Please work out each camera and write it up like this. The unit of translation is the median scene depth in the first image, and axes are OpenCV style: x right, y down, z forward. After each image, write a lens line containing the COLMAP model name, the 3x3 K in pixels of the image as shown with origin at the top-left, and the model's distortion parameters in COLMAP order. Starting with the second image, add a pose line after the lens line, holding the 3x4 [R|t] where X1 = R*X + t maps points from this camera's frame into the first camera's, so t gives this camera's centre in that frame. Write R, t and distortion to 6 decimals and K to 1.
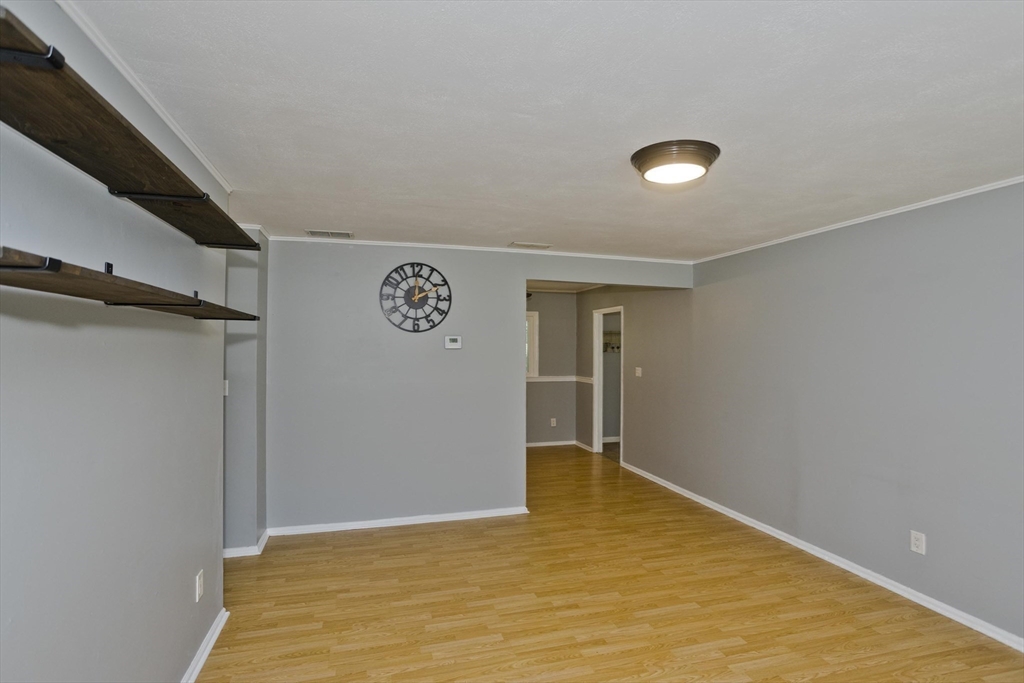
lens RADIAL K [[497.0, 0, 507.0], [0, 497.0, 349.4], [0, 0, 1]] dist [-0.046271, 0.026108]
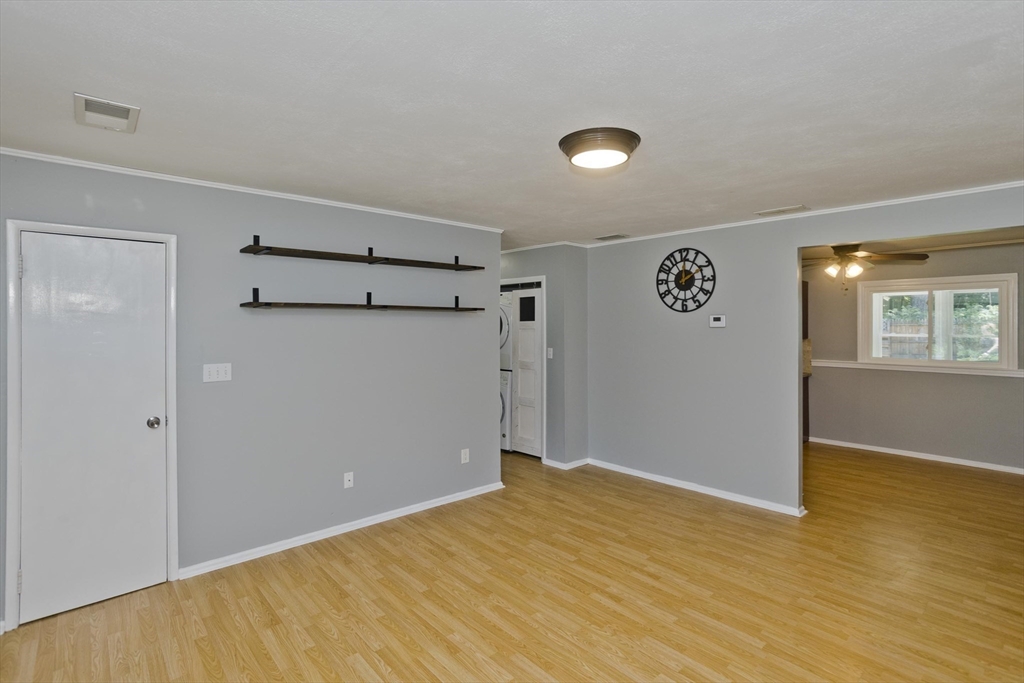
lens RADIAL K [[497.0, 0, 516.6], [0, 497.0, 337.1], [0, 0, 1]] dist [-0.046271, 0.026108]
pose [[0.442366, 0.018174, -0.896650, 0.772850], [0.003338, 0.999754, 0.021910, -0.006484], [0.896828, -0.012685, 0.442197, 0.237672]]
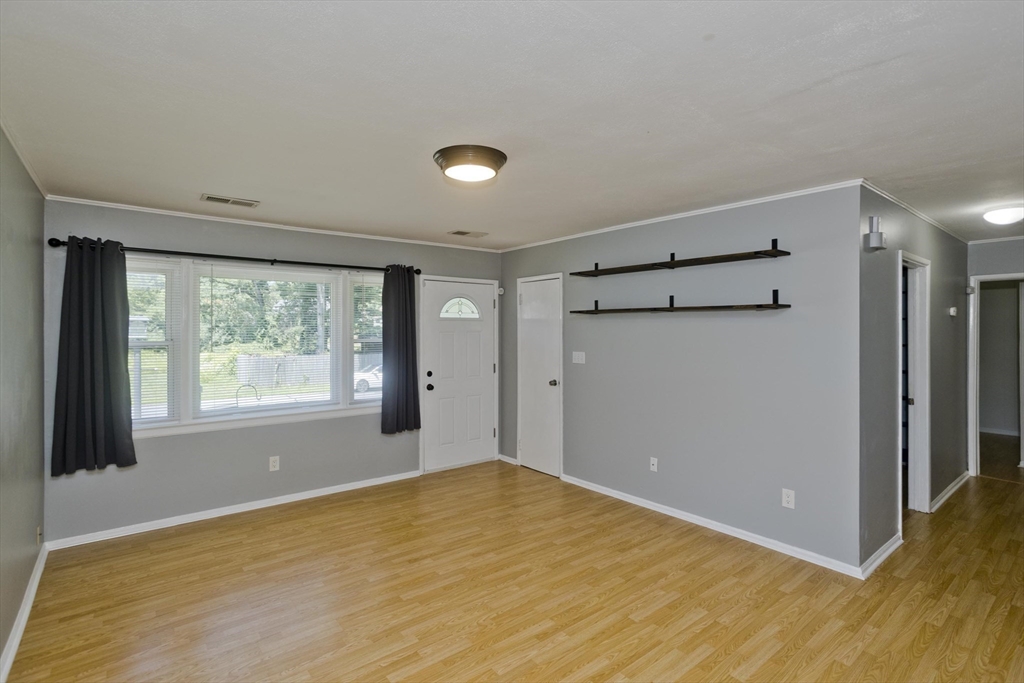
lens RADIAL K [[497.0, 0, 504.4], [0, 497.0, 340.7], [0, 0, 1]] dist [-0.046271, 0.026108]
pose [[-0.923659, 0.006384, -0.383162, 0.454500], [-0.003693, 0.999667, 0.025558, -0.005177], [0.383197, 0.025022, -0.923327, 1.346933]]
